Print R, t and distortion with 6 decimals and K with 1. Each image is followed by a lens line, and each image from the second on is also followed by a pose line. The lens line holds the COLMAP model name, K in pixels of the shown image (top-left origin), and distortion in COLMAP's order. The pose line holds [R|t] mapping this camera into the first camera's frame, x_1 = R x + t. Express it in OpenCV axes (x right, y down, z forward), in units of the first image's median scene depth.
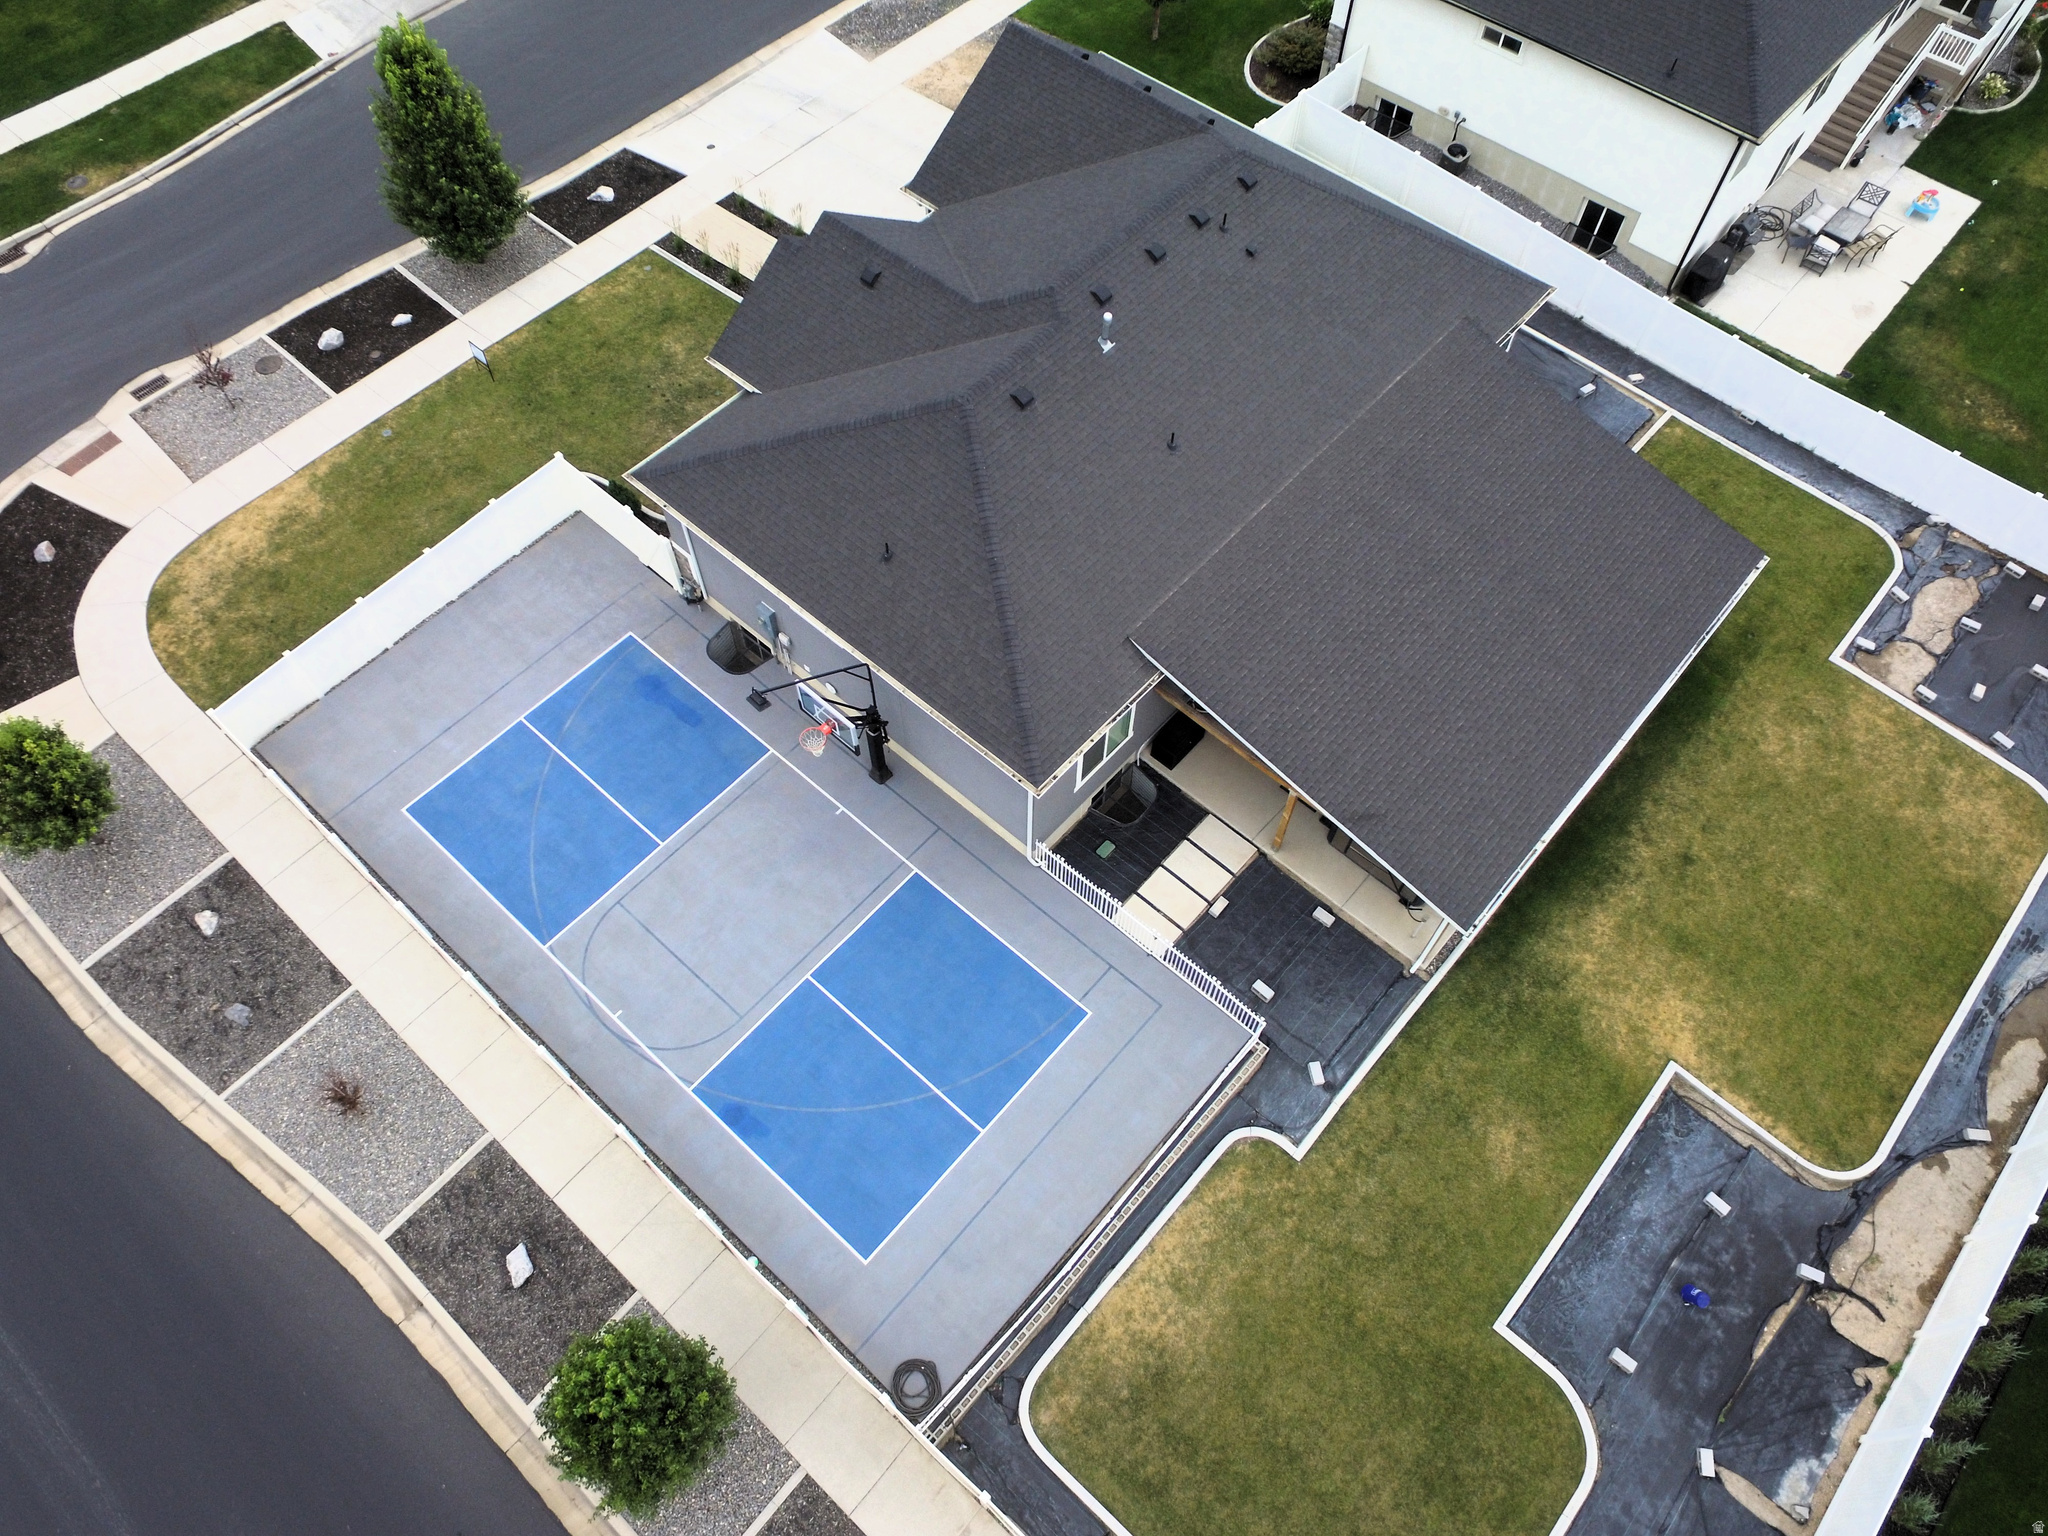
lens RADIAL K [[1368.4, 0, 1013.7], [0, 1368.4, 772.7], [0, 0, 1]] dist [-0.009043, 0.014214]
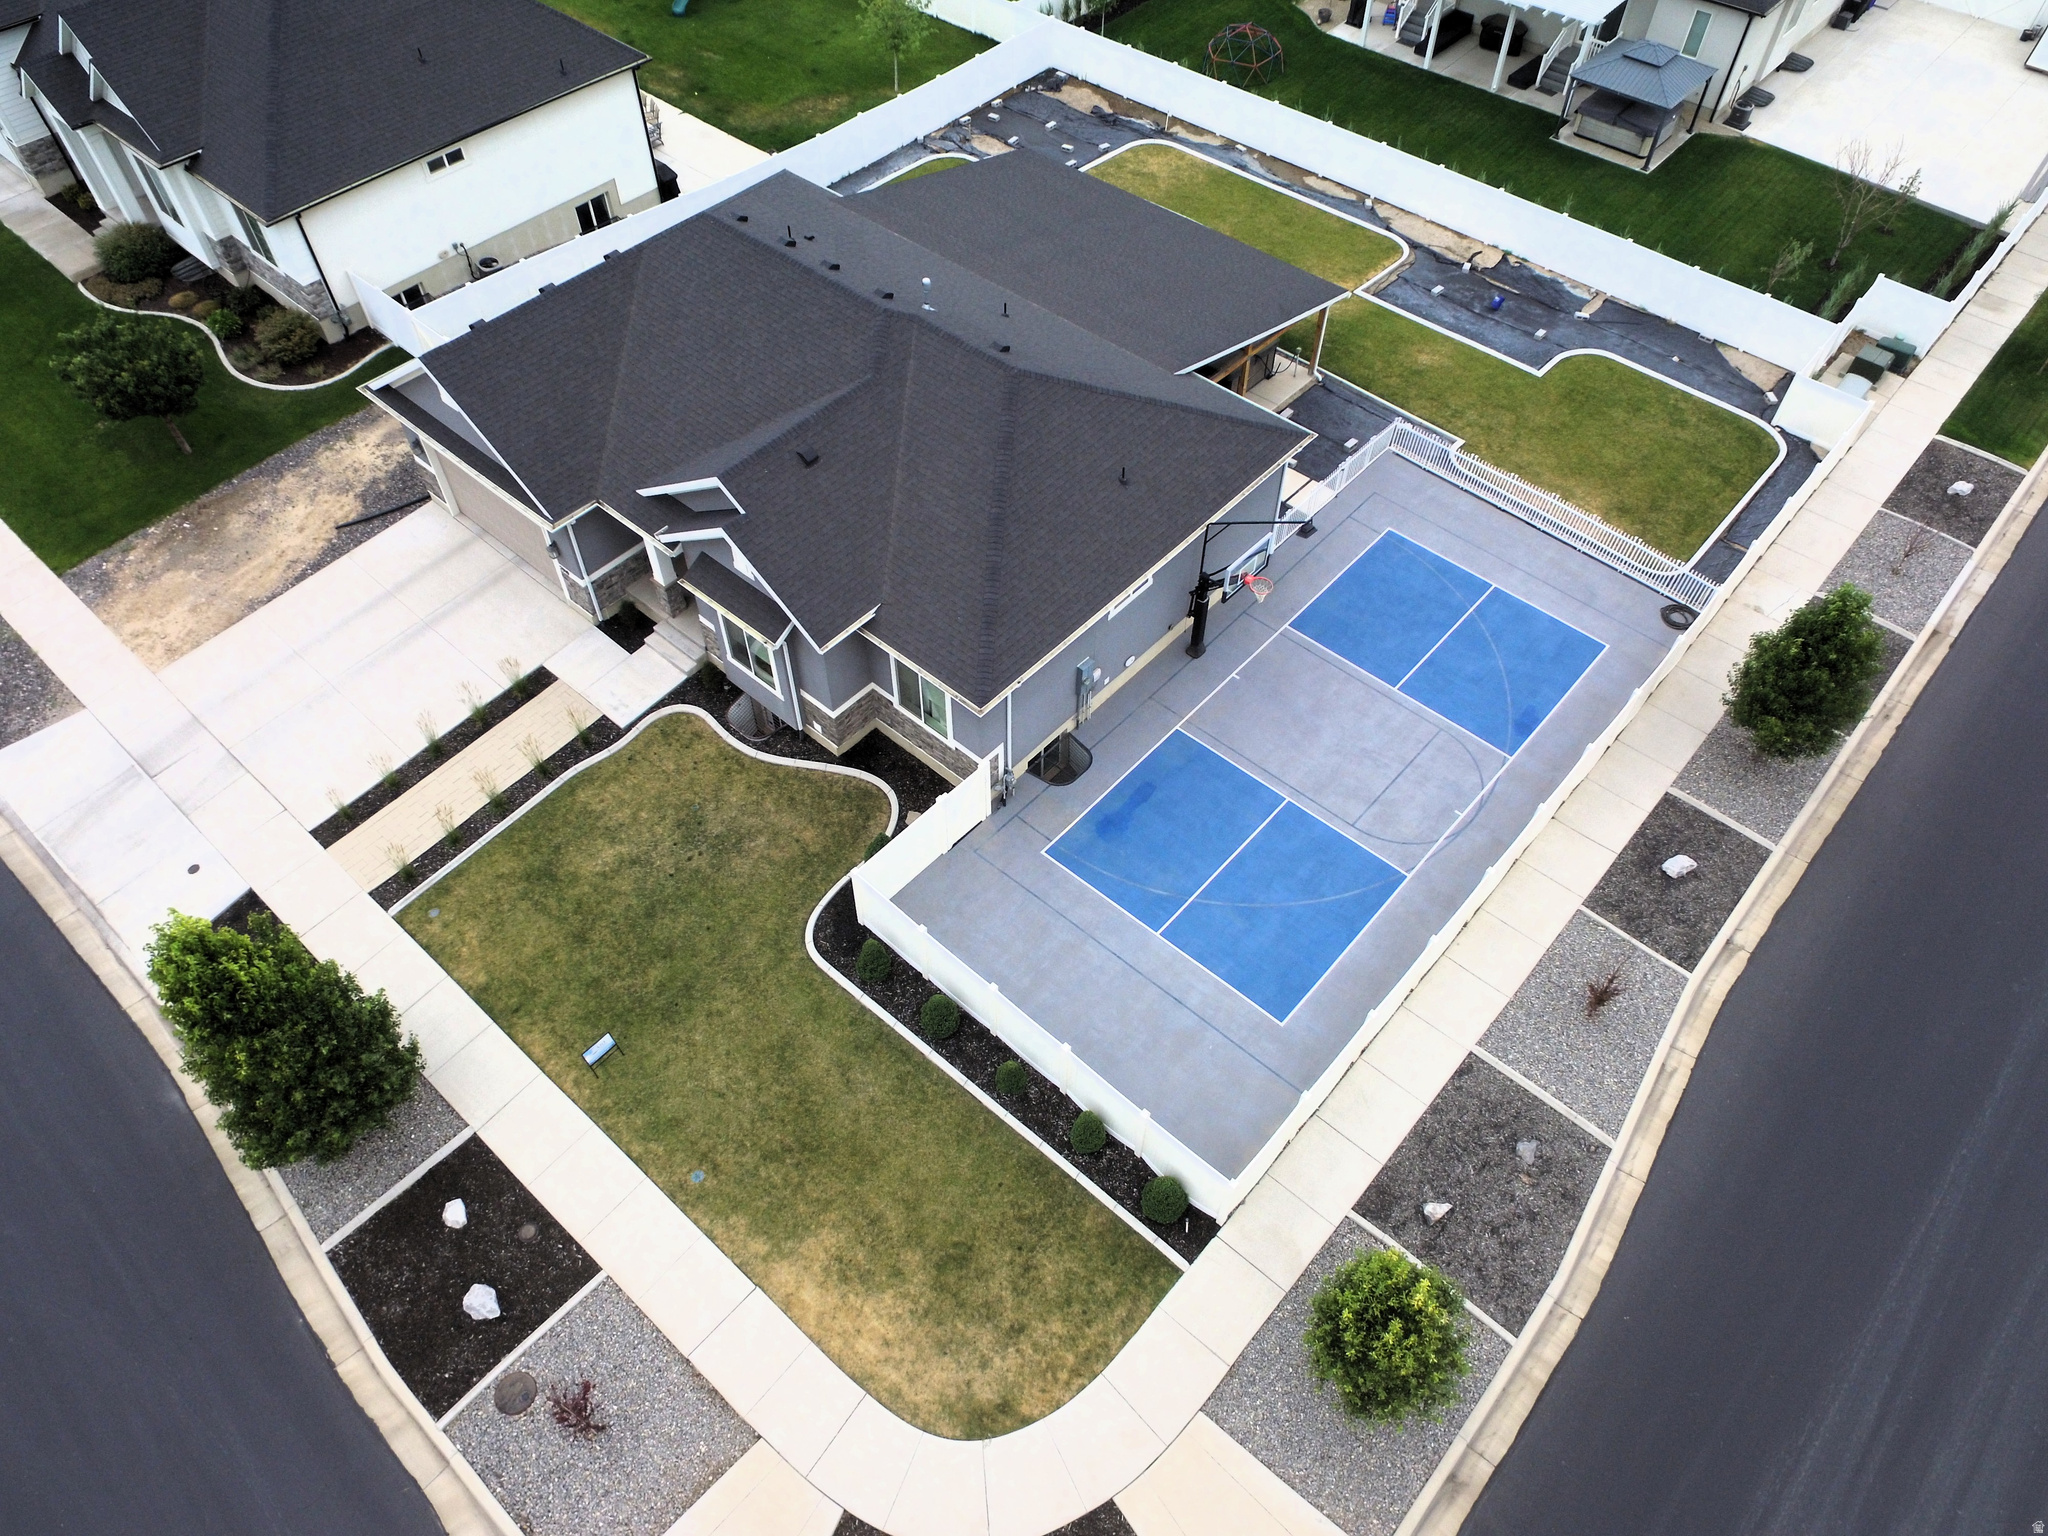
lens RADIAL K [[1368.4, 0, 1019.2], [0, 1368.4, 778.5], [0, 0, 1]] dist [-0.009043, 0.014214]
pose [[-0.000560, -0.791509, 0.611157, -0.935567], [0.859198, 0.312313, 0.405264, -0.587539], [-0.511642, 0.525332, 0.679888, 0.396746]]
